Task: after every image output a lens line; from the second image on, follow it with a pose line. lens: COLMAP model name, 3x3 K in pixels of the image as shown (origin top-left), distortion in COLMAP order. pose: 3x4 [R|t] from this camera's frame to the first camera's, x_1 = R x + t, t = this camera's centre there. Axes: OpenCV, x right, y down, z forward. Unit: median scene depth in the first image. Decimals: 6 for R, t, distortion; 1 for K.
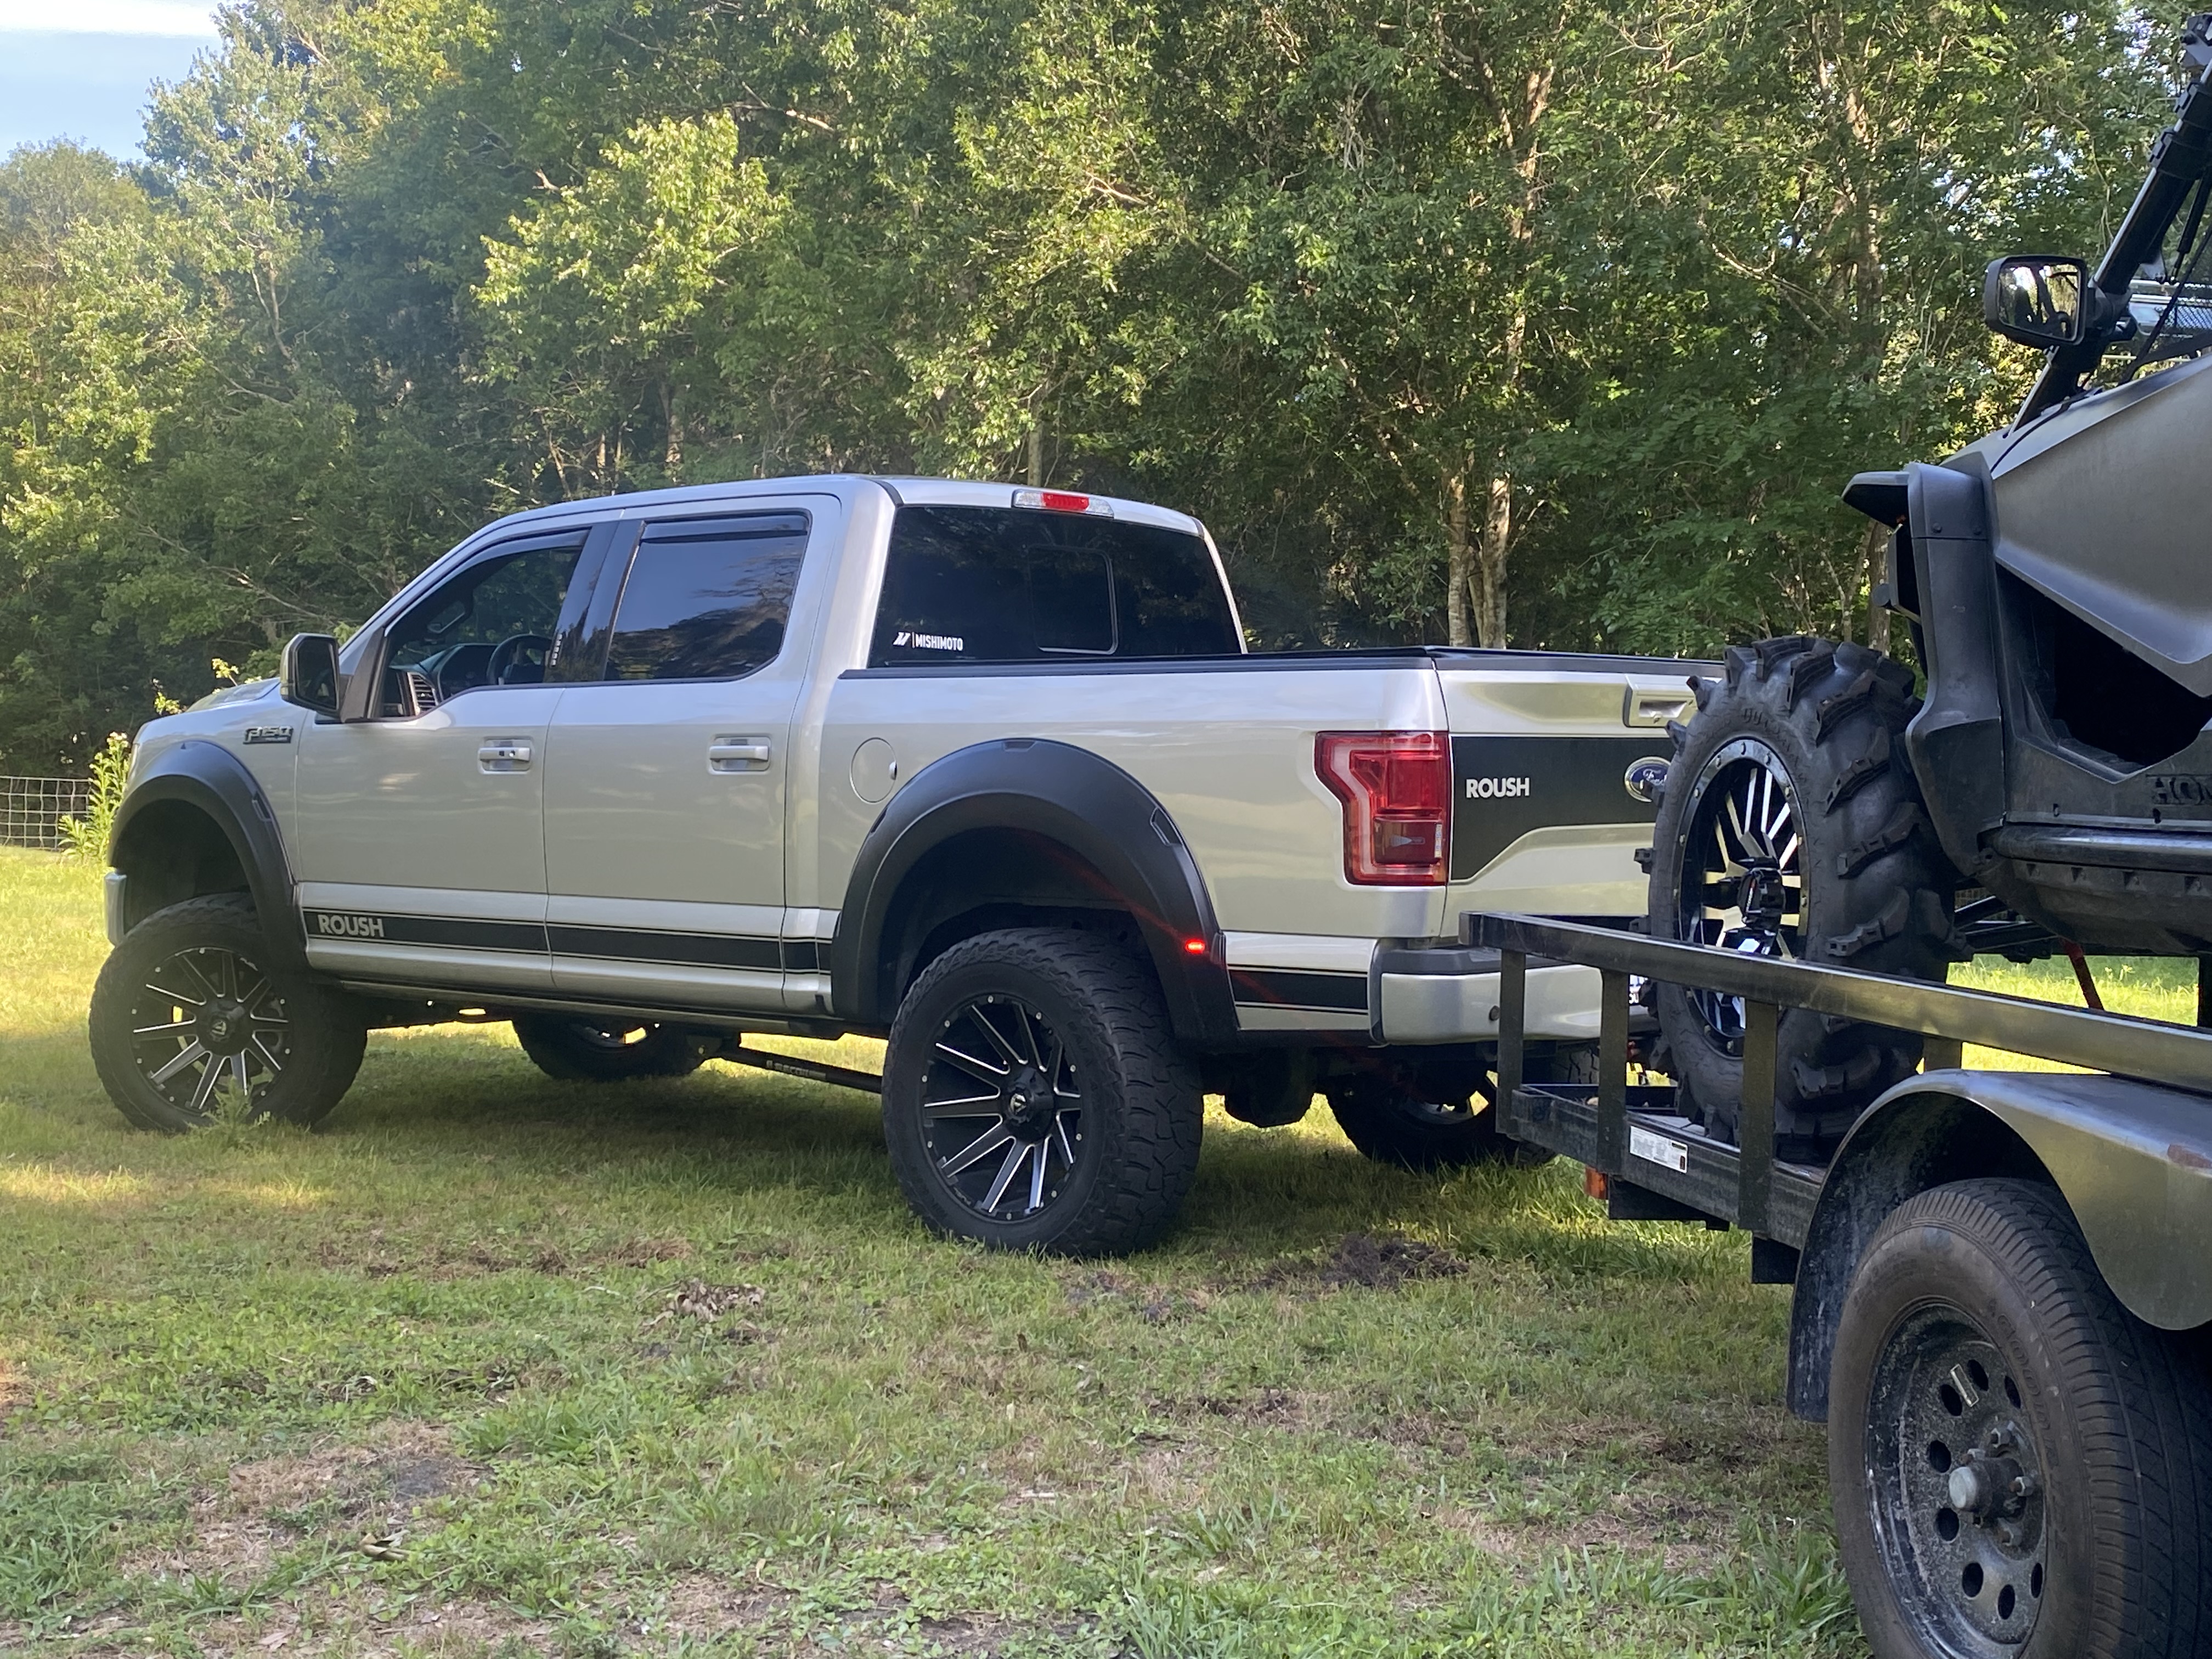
lens RADIAL K [[2761.7, 0, 1105.0], [0, 2761.7, 762.6], [0, 0, 1]] dist [0.274473, -0.820976]
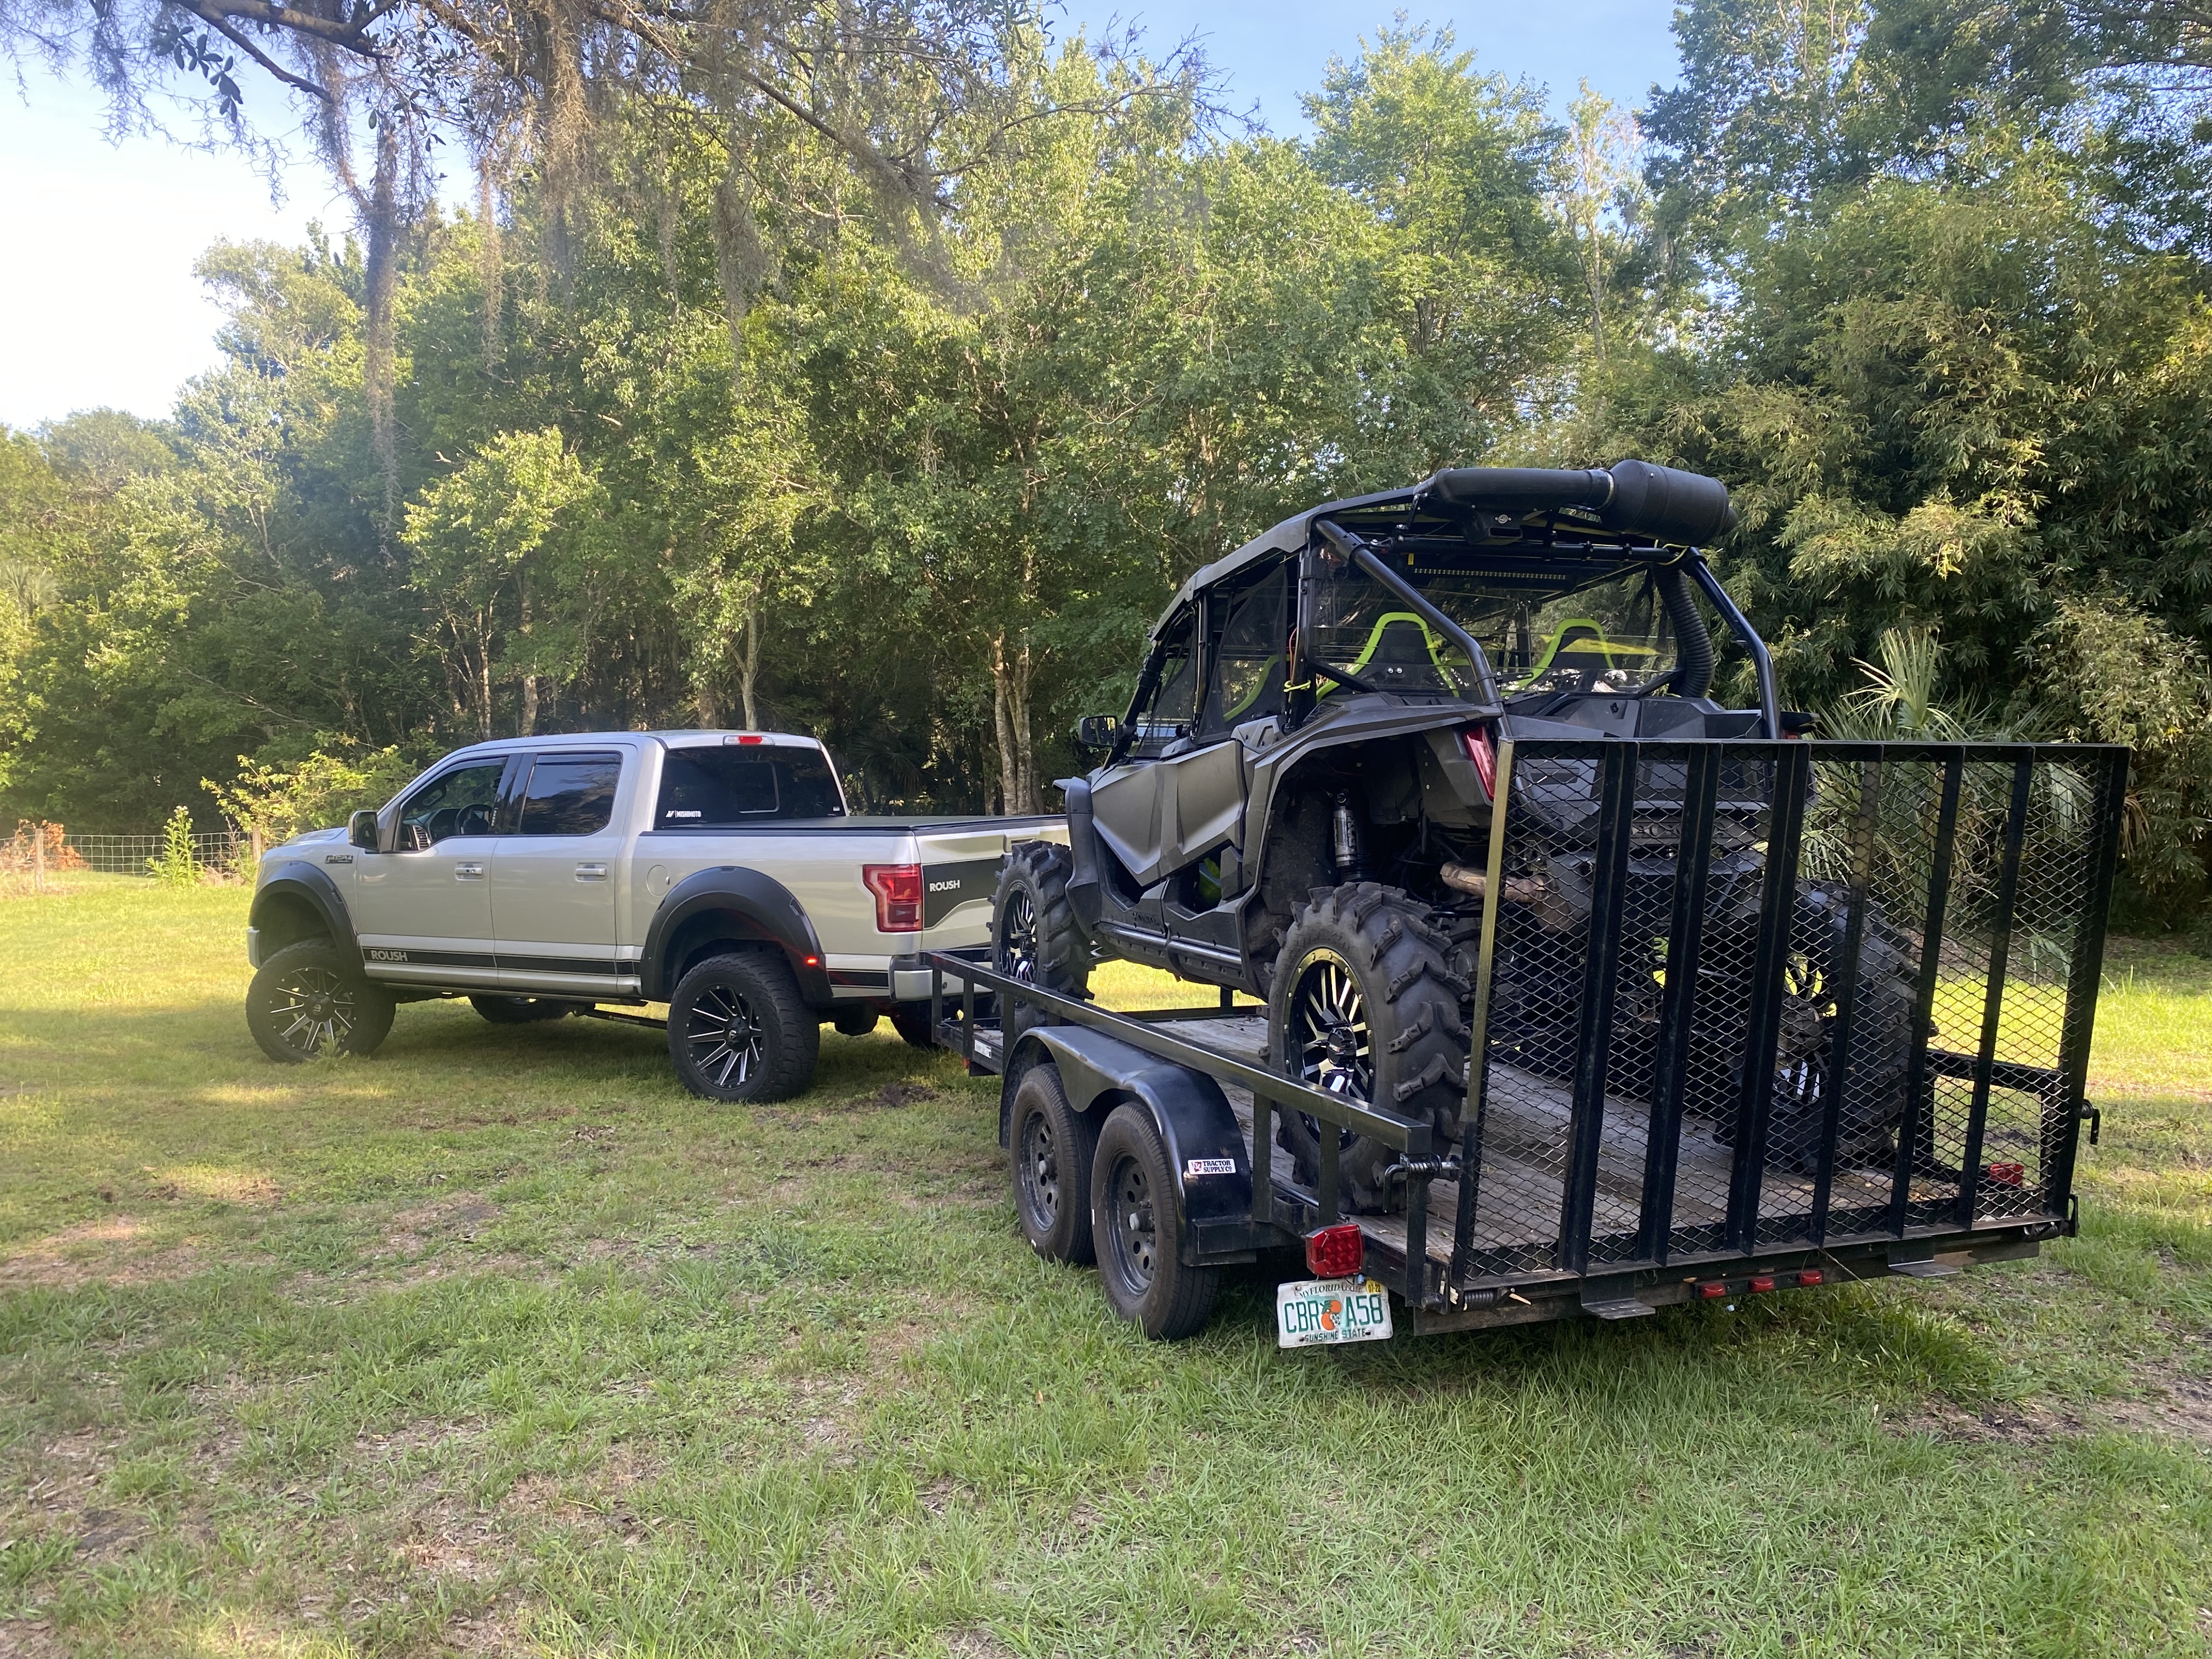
lens RADIAL K [[1705.1, 0, 1106.0], [0, 1705.1, 829.5], [0, 0, 1]] dist [0.112445, -0.226987]
pose [[0.985095, -0.032539, 0.168903, 0.031519], [0.027246, 0.999065, 0.033561, -0.067088], [-0.169837, -0.028458, 0.985061, -0.329639]]
